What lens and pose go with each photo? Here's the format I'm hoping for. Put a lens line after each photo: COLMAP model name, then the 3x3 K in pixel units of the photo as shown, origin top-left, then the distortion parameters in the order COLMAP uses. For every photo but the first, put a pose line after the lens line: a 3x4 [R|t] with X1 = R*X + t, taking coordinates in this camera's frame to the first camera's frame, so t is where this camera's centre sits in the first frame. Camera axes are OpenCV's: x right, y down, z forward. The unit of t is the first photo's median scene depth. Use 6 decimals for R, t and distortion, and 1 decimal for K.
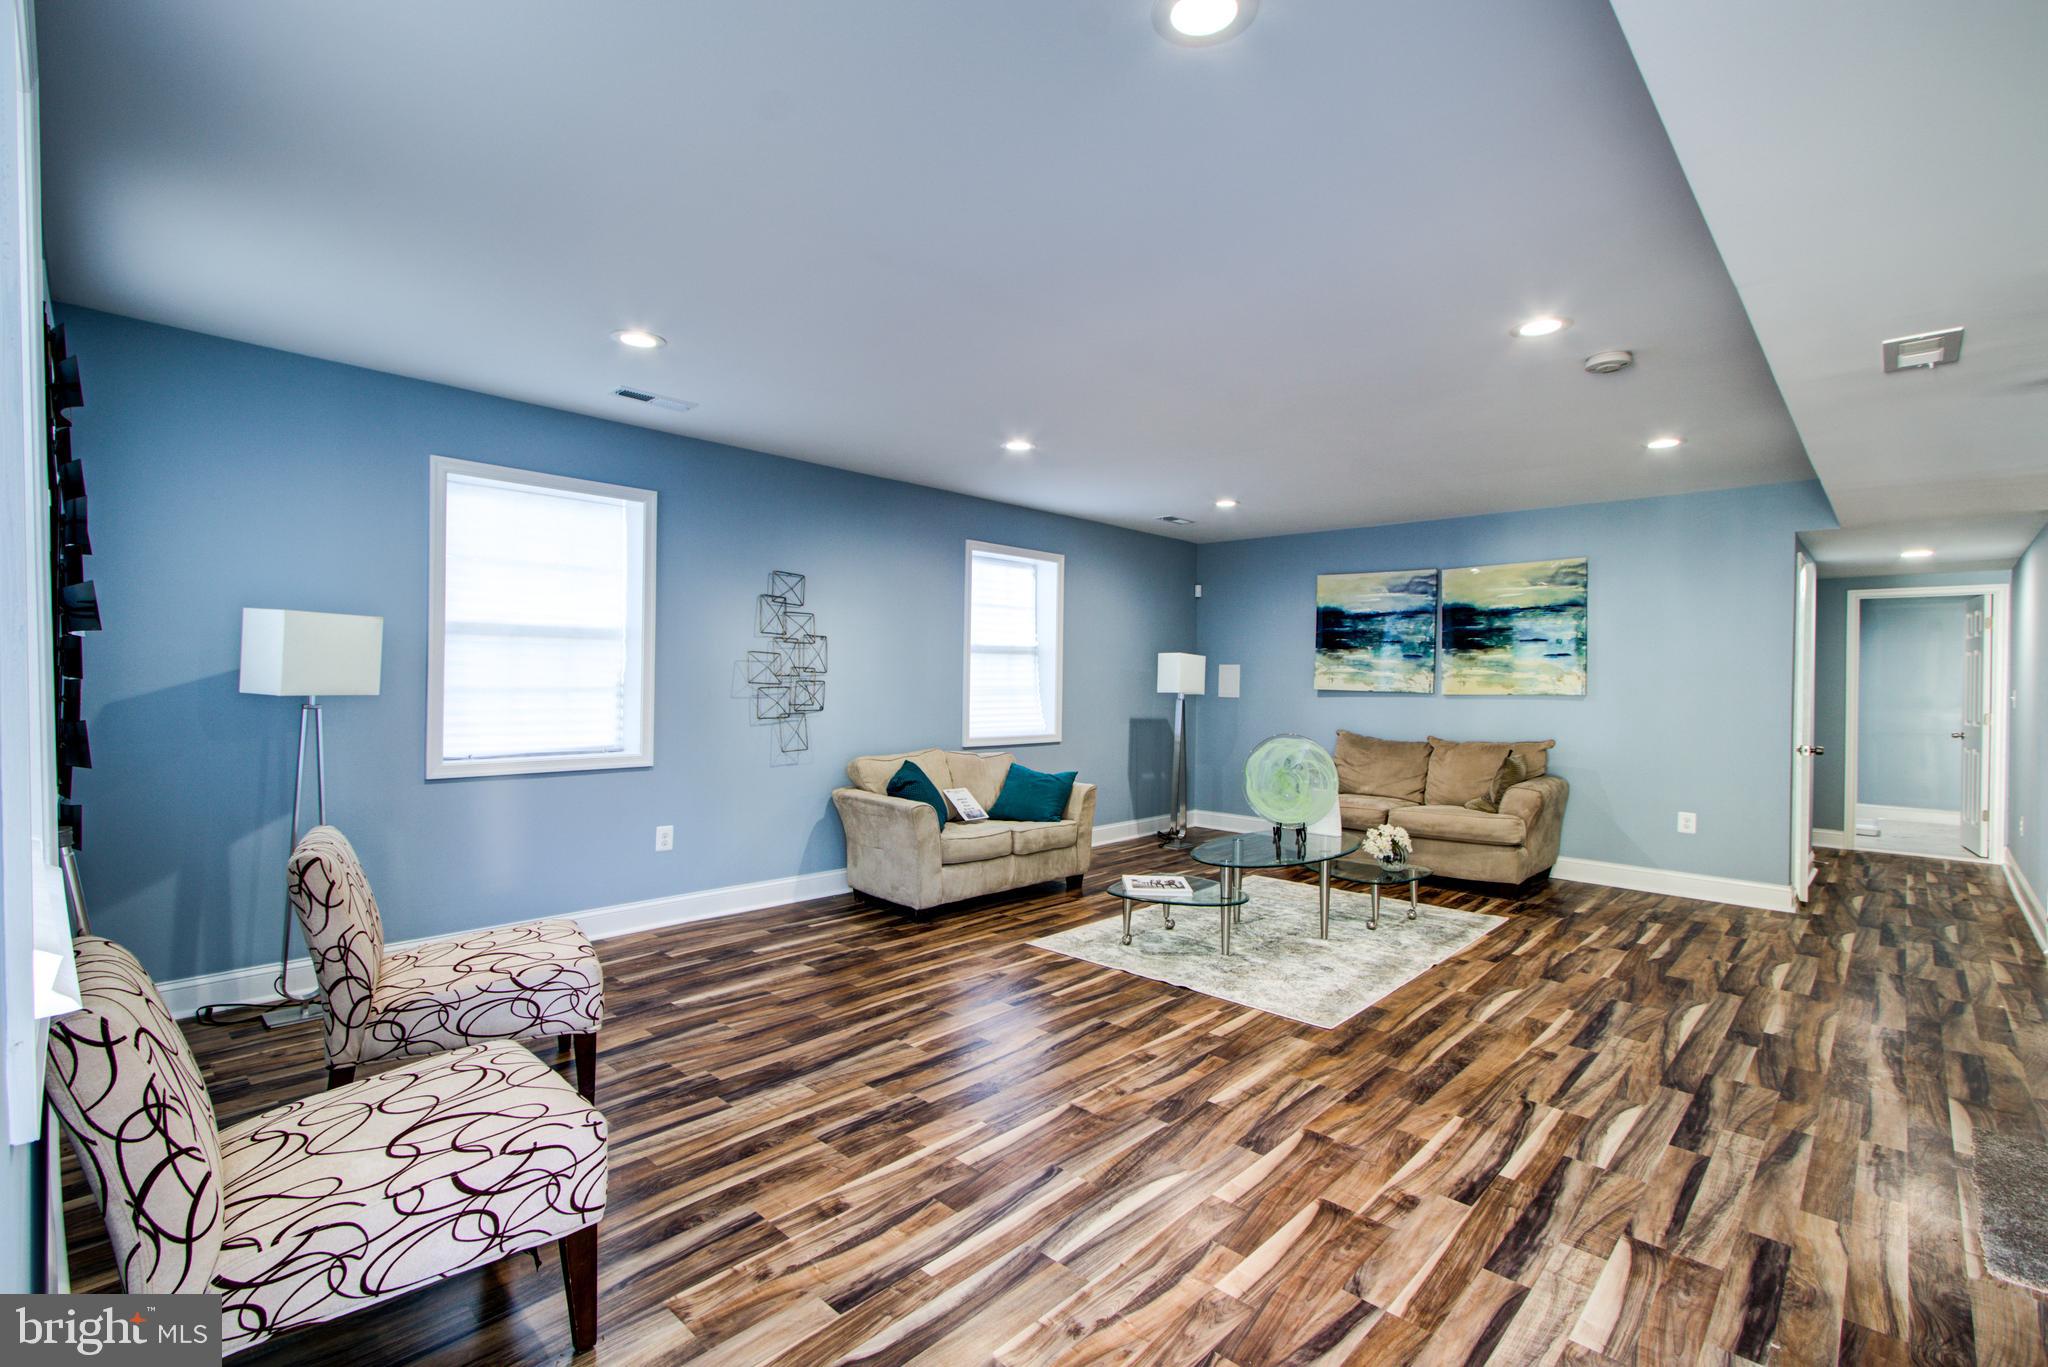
lens RADIAL K [[932.2, 0, 1007.4], [0, 932.2, 681.6], [0, 0, 1]] dist [-0.003393, 0.001276]
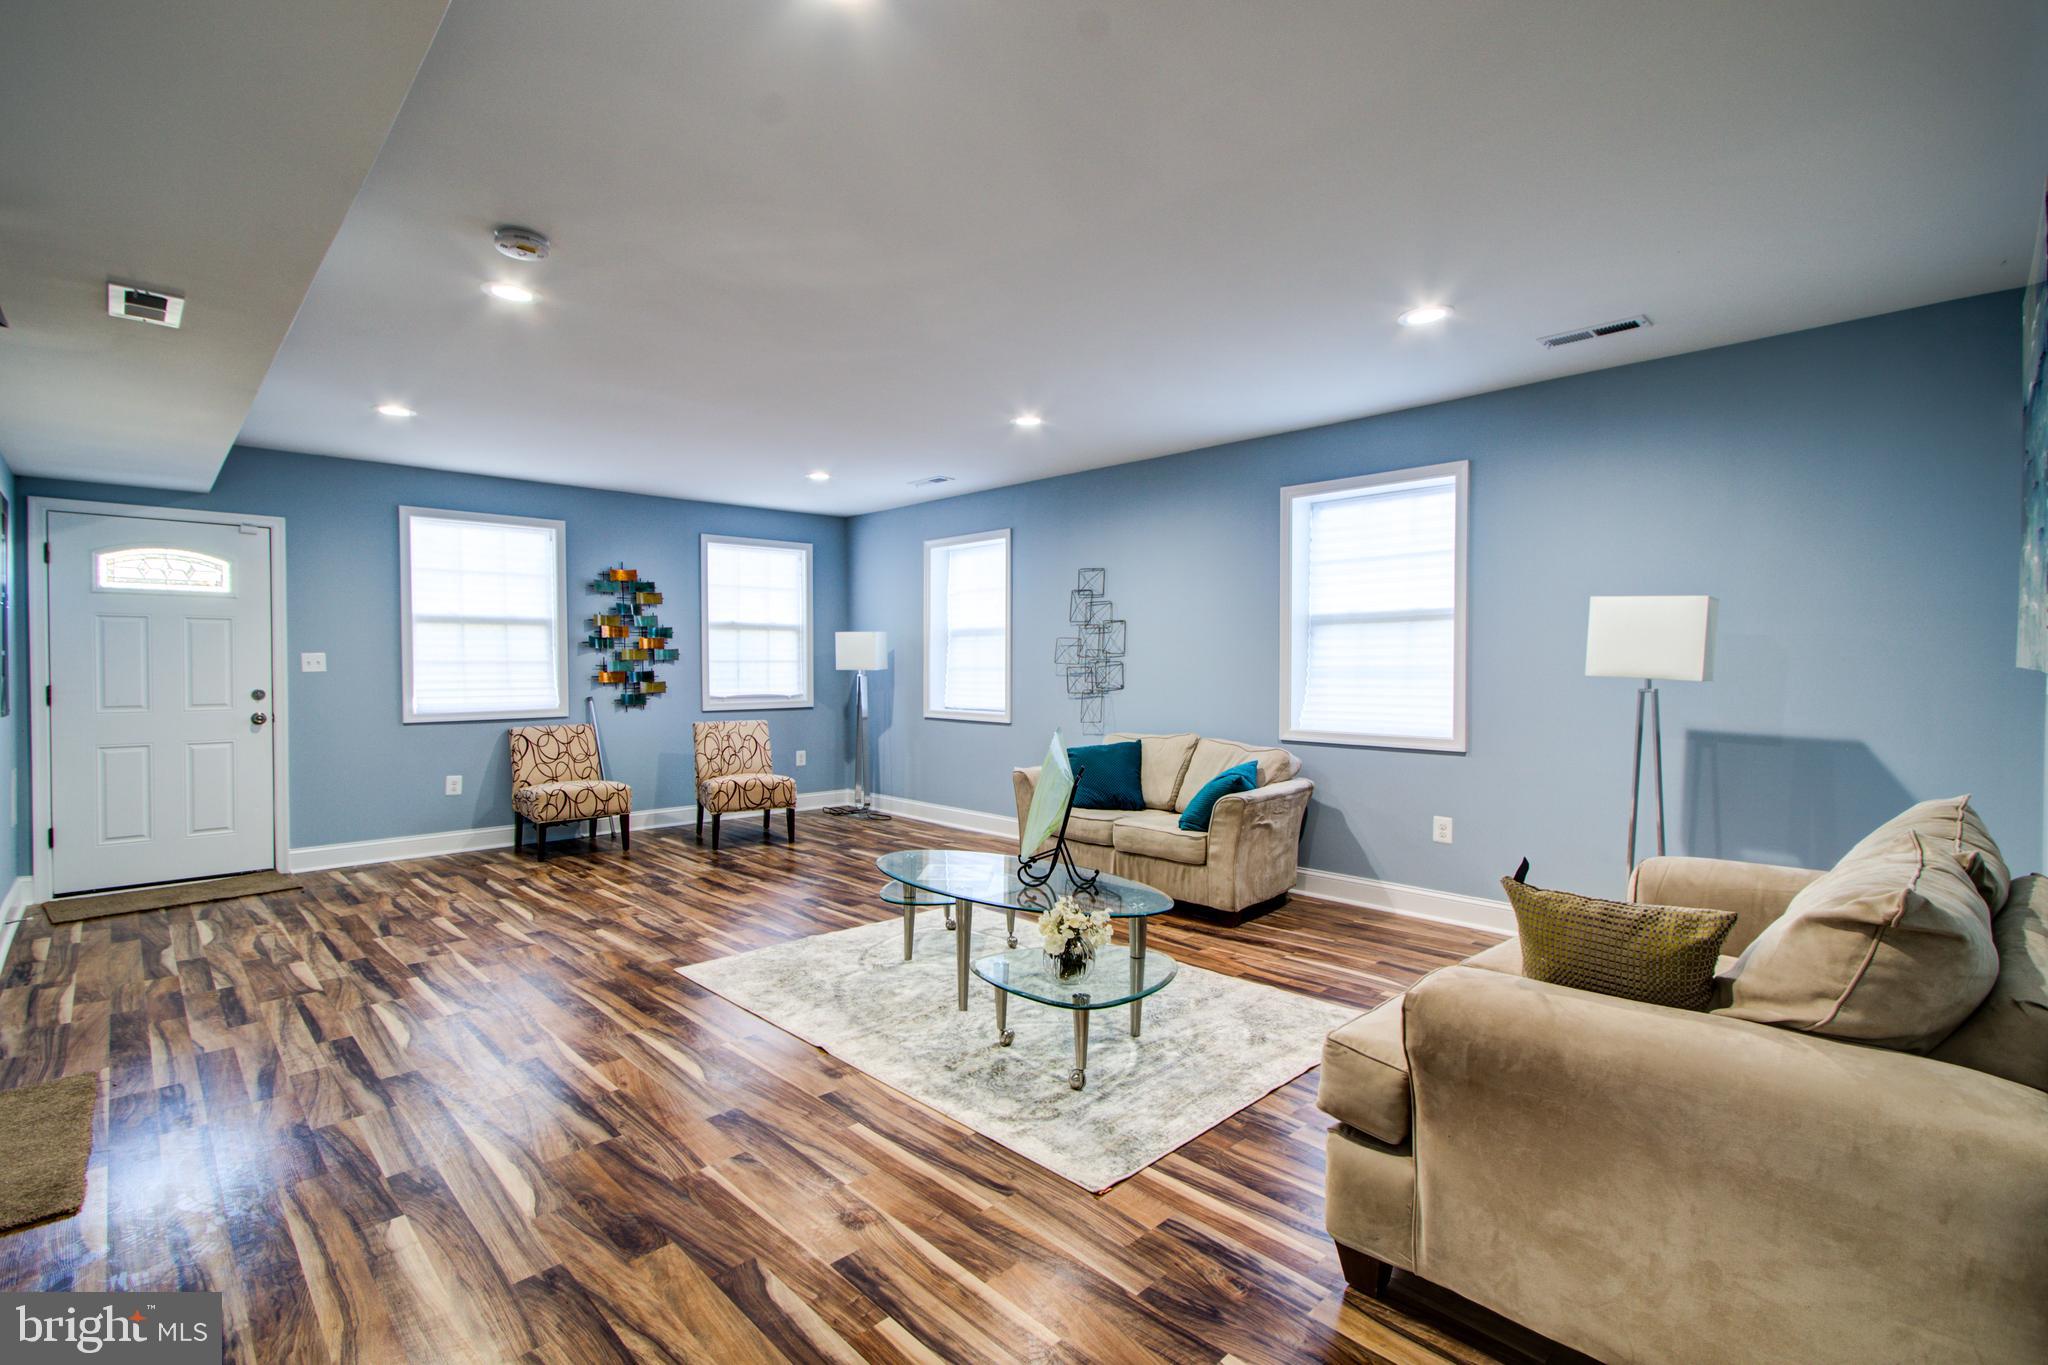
lens RADIAL K [[932.2, 0, 1016.0], [0, 932.2, 680.5], [0, 0, 1]] dist [-0.003393, 0.001276]
pose [[-0.035338, 0.002543, -0.999372, 1.678954], [-0.007369, 0.999969, 0.002805, 0.033941], [0.999348, 0.007463, -0.035318, 1.697257]]
